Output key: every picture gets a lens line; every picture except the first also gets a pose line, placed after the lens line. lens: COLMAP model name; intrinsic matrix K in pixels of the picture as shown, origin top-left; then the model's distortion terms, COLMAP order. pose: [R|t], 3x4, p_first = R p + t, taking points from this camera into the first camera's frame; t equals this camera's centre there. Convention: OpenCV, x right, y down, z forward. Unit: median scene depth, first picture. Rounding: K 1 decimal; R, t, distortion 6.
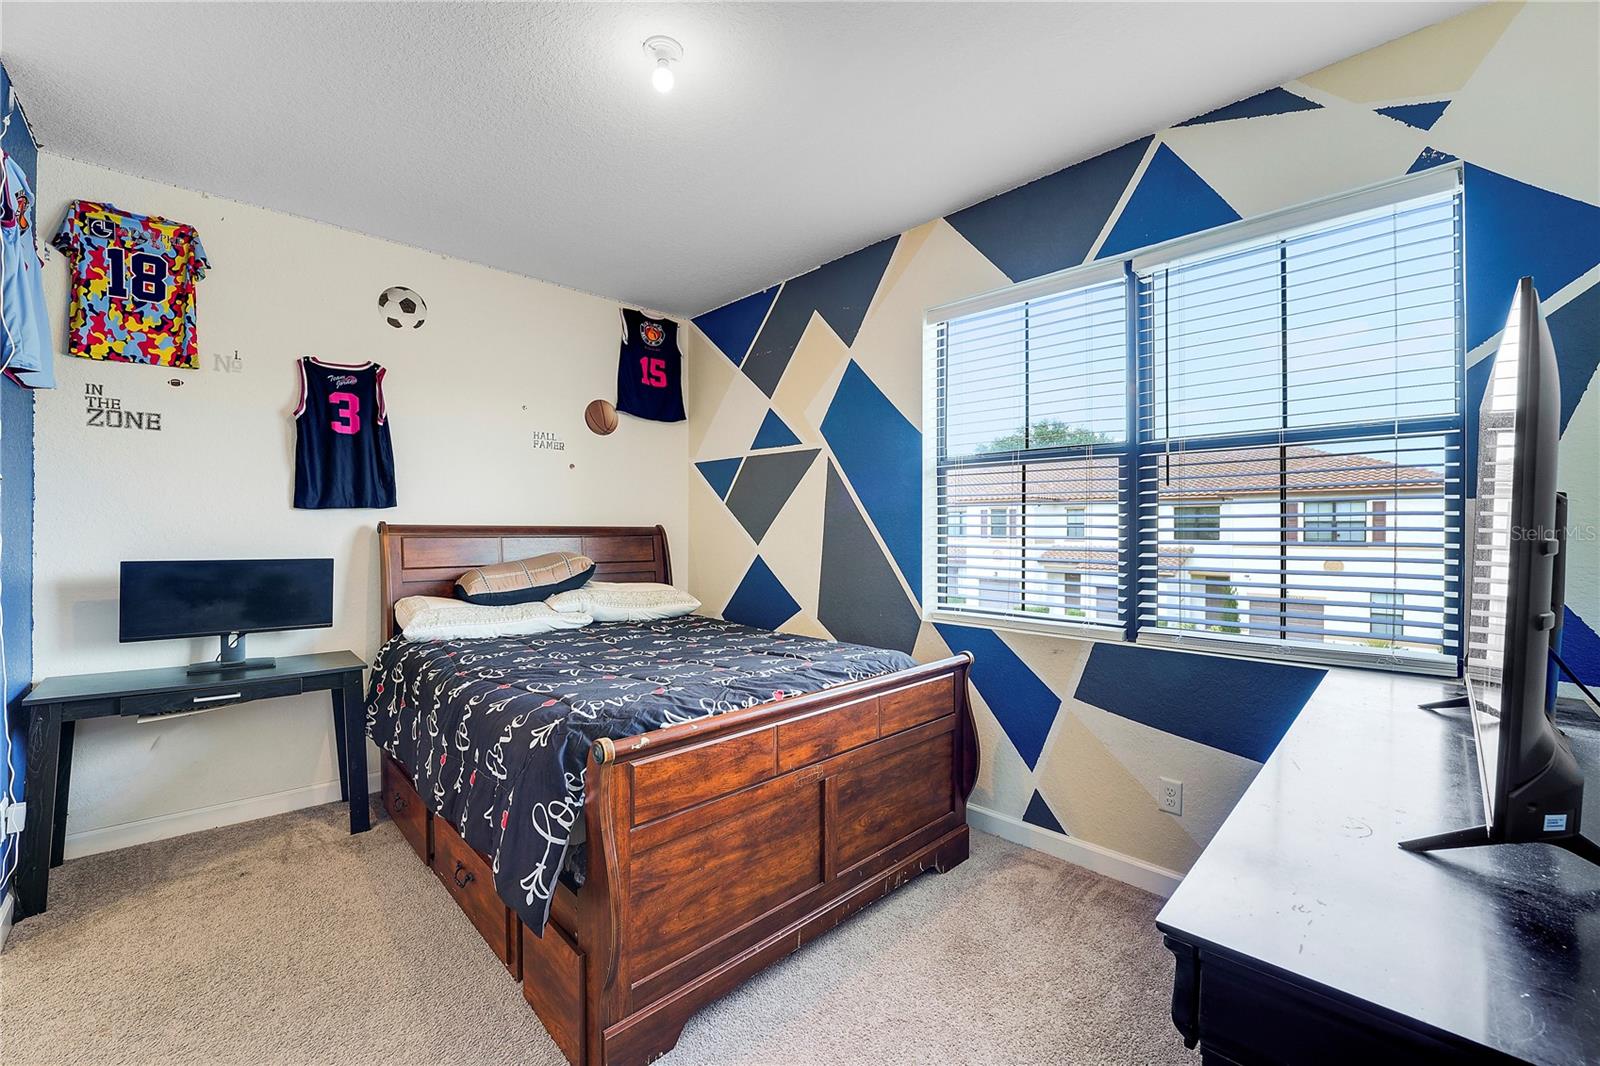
lens RADIAL K [[657.3, 0, 802.9], [0, 657.3, 527.7], [0, 0, 1]] dist [-0.023037, 0.000421]
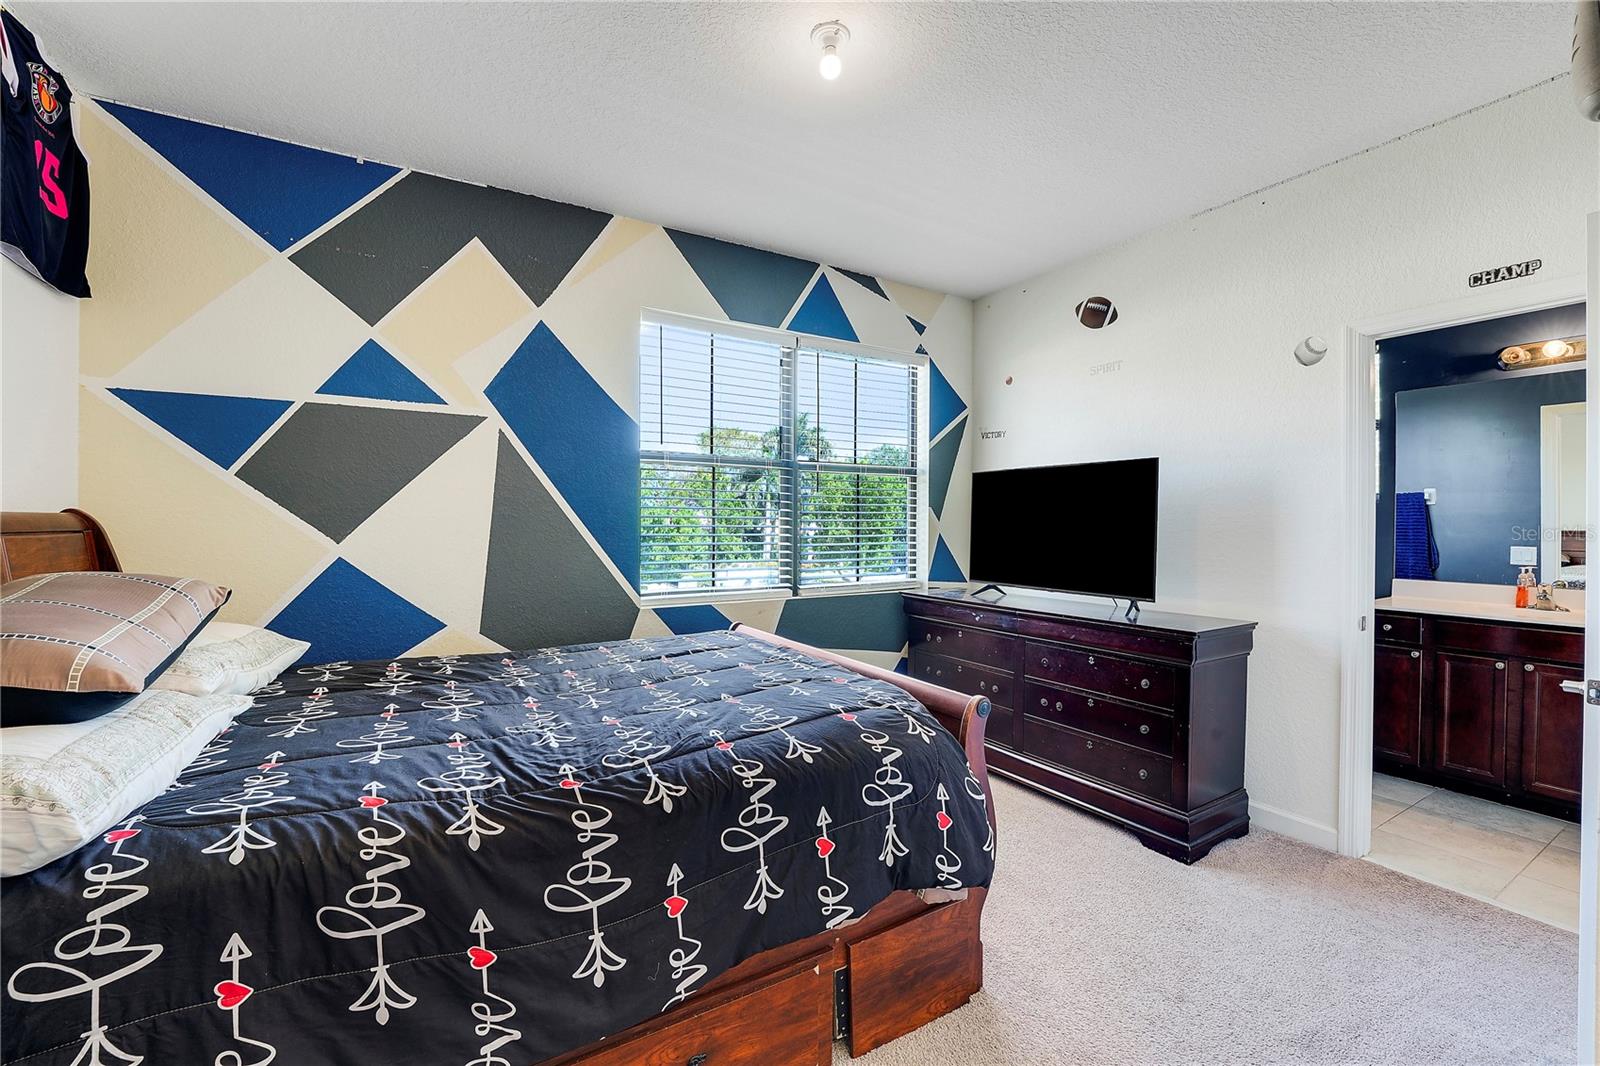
lens RADIAL K [[657.3, 0, 799.1], [0, 657.3, 530.0], [0, 0, 1]] dist [-0.023037, 0.000421]
pose [[0.226698, -0.006261, 0.973945, -0.681054], [-0.000471, 0.999979, 0.006538, 0.010661], [-0.973965, -0.001941, 0.226691, 0.475668]]
